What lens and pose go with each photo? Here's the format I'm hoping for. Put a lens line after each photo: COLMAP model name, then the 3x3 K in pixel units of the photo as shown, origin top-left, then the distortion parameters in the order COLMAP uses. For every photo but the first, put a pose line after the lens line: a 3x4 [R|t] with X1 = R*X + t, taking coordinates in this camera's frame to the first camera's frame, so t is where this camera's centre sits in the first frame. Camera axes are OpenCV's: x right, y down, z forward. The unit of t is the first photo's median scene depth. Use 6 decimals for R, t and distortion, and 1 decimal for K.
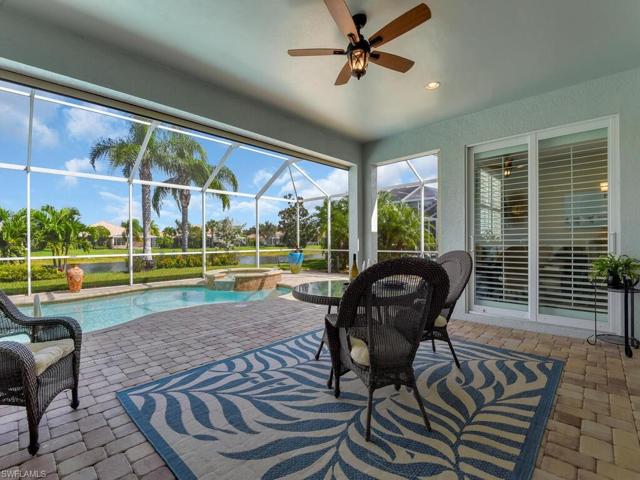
lens RADIAL K [[297.2, 0, 314.8], [0, 297.2, 242.3], [0, 0, 1]] dist [-0.005189, -0.003657]
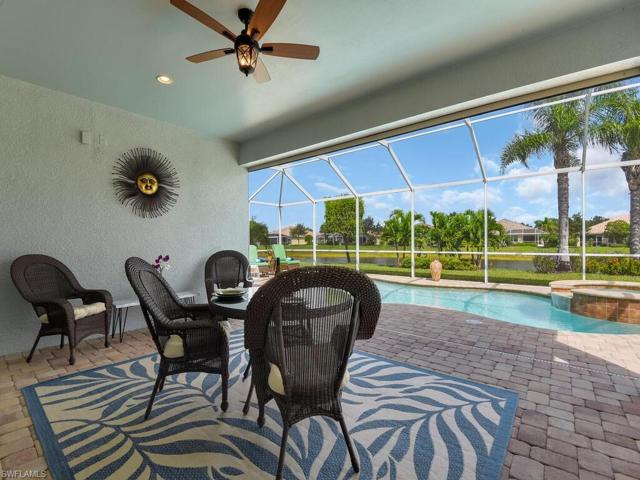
lens RADIAL K [[297.2, 0, 316.4], [0, 297.2, 240.7], [0, 0, 1]] dist [-0.005189, -0.003657]
pose [[0.066515, 0.000744, -0.997785, 0.364806], [0.007274, 0.999973, 0.001230, -0.005338], [0.997759, -0.007339, 0.066508, 0.373455]]
